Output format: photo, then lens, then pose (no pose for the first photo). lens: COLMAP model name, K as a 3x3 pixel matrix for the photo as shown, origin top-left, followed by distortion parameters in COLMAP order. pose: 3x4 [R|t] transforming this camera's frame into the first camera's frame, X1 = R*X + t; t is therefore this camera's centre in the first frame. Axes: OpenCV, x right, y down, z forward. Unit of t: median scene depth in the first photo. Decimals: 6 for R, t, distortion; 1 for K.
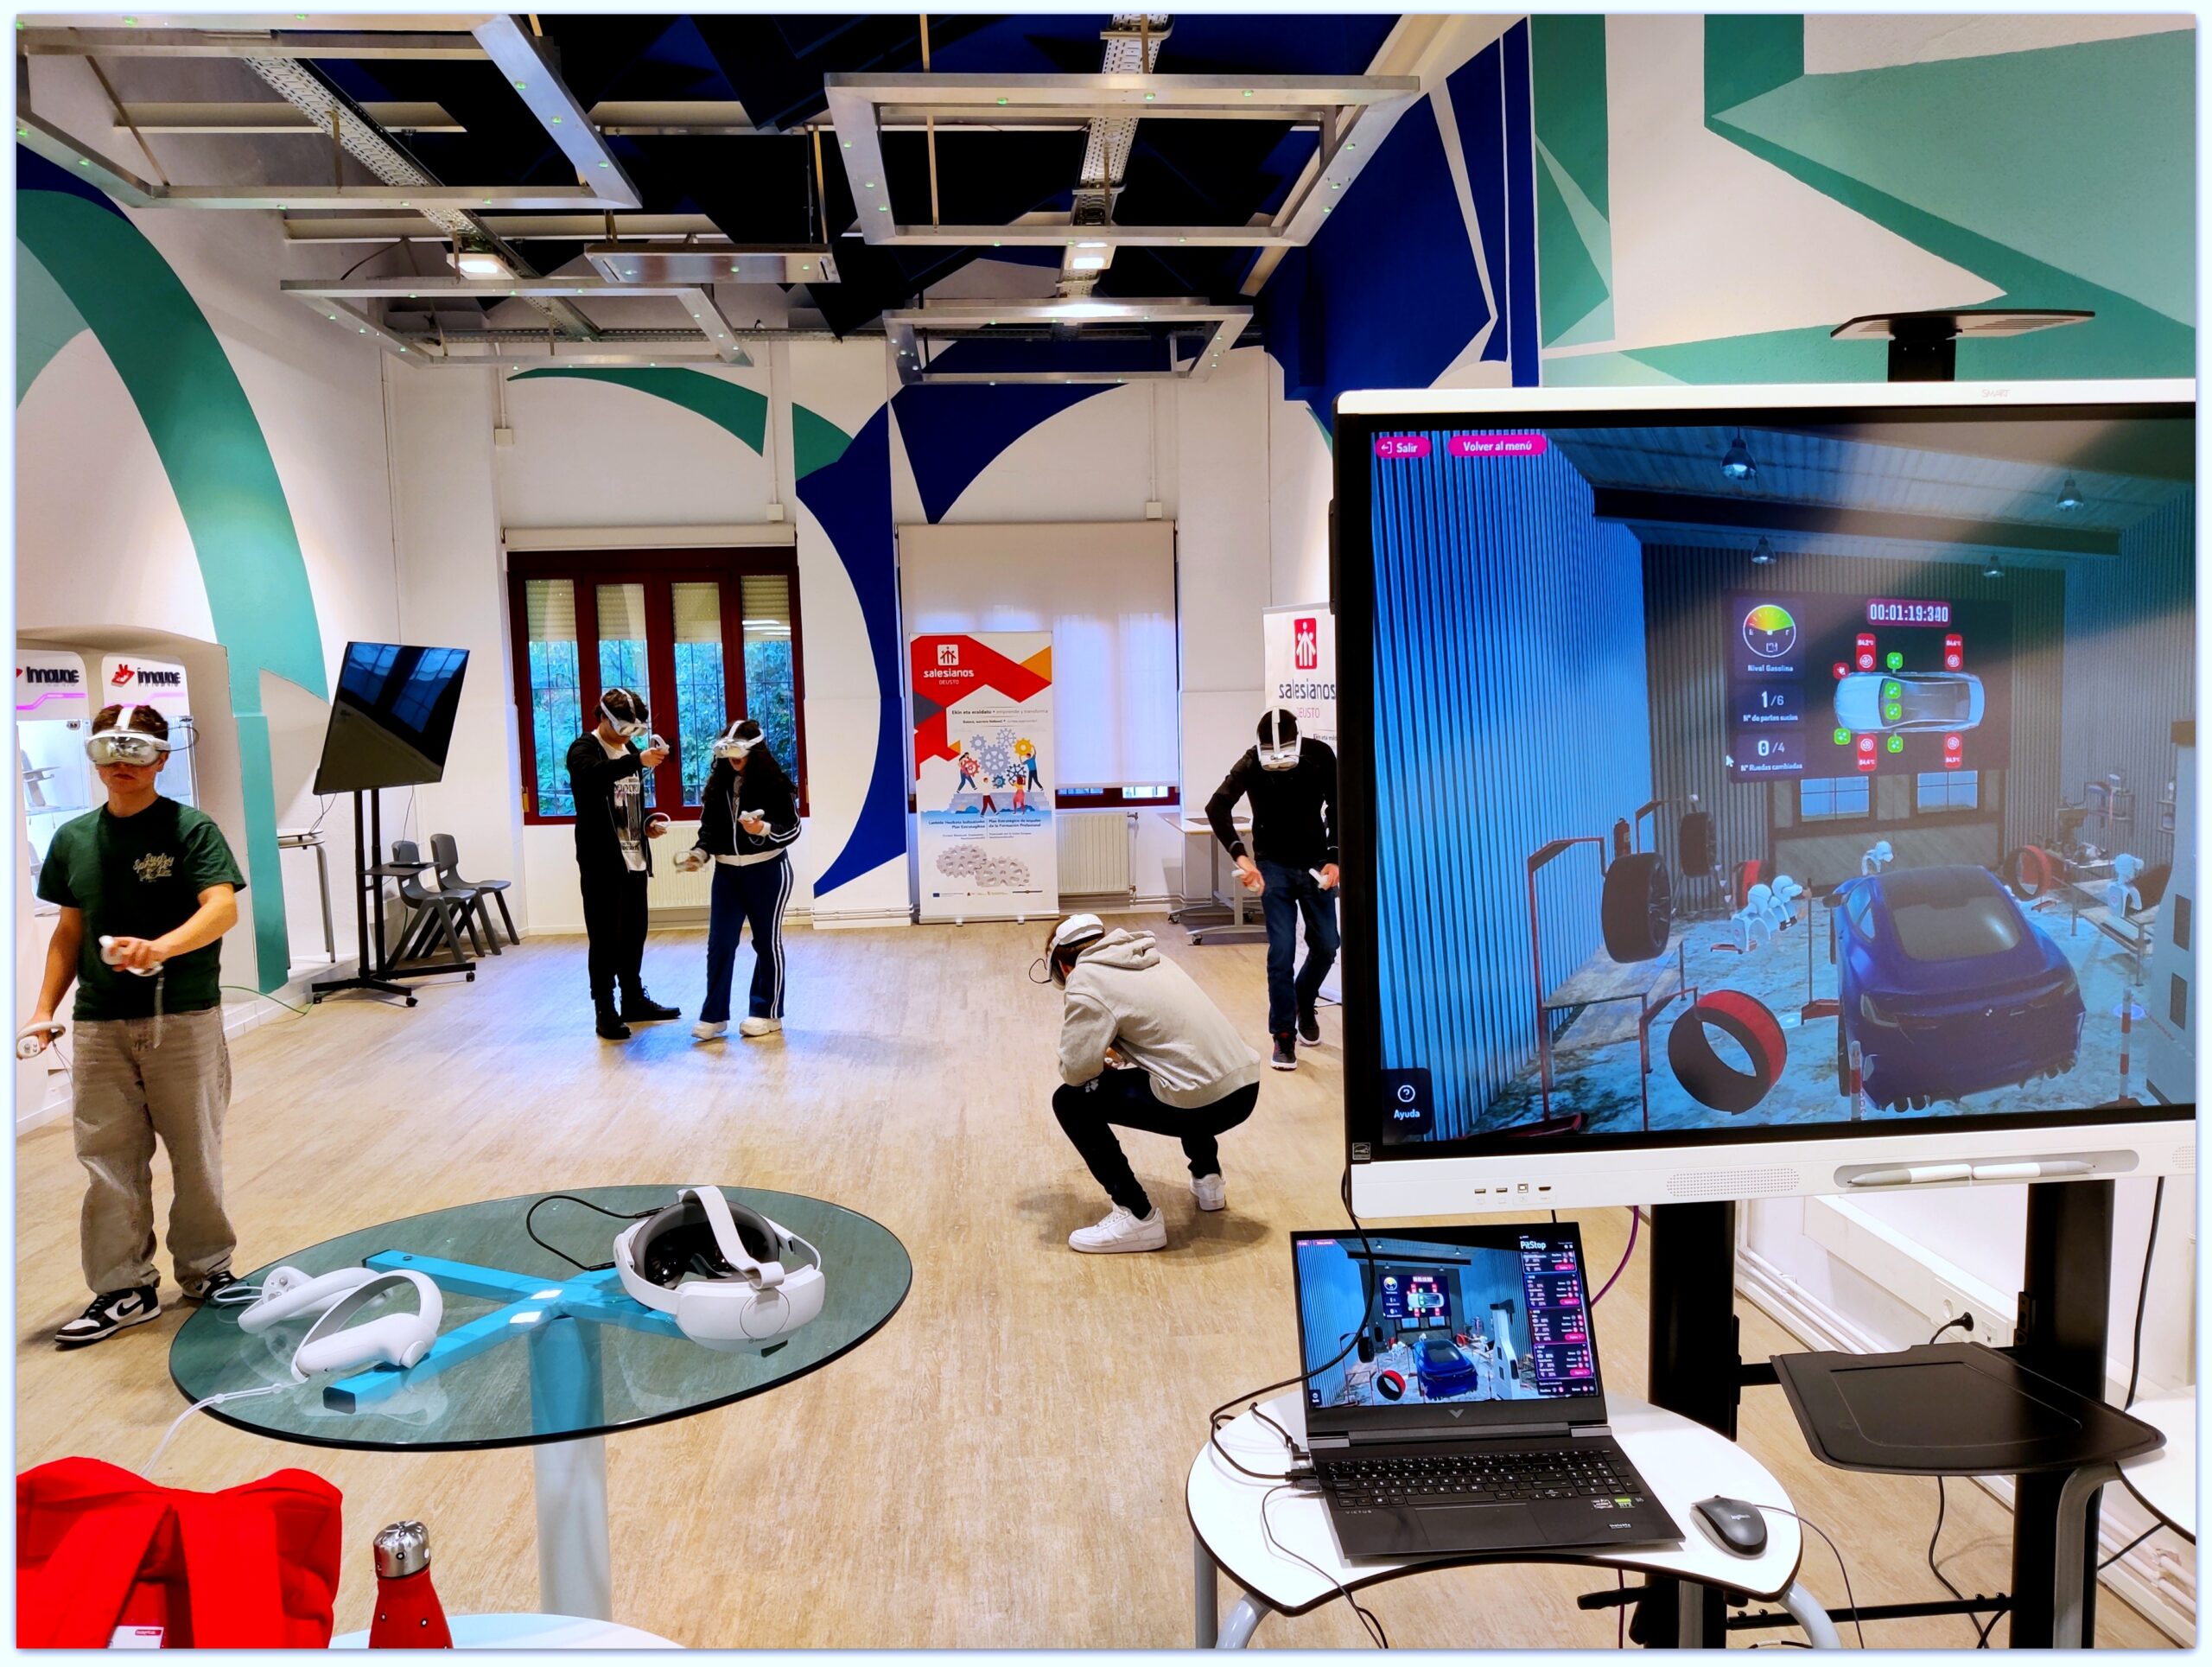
lens RADIAL K [[1701.1, 0, 1106.0], [0, 1701.1, 833.5], [0, 0, 1]] dist [0.039145, -0.095731]
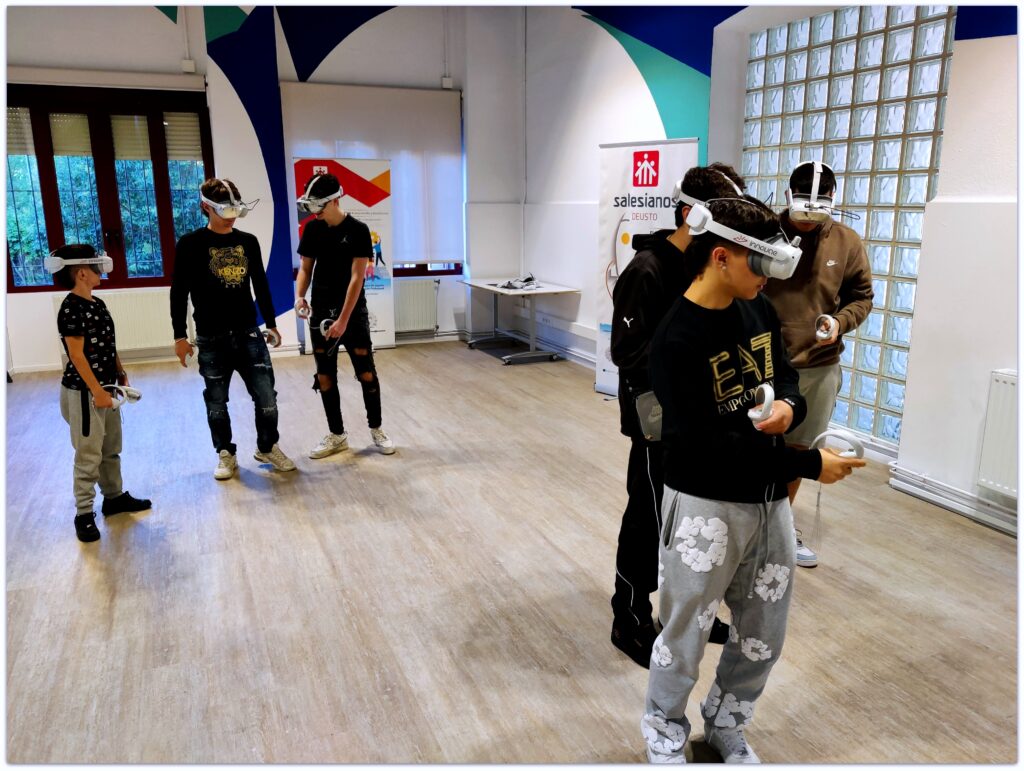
lens RADIAL K [[787.4, 0, 512.0], [0, 787.4, 385.5], [0, 0, 1]] dist [0.039145, -0.095731]
pose [[0.947807, -0.050987, 0.314742, -0.211687], [0.007990, 0.990620, 0.136415, -0.019258], [-0.318745, -0.126780, 0.939324, 0.362453]]
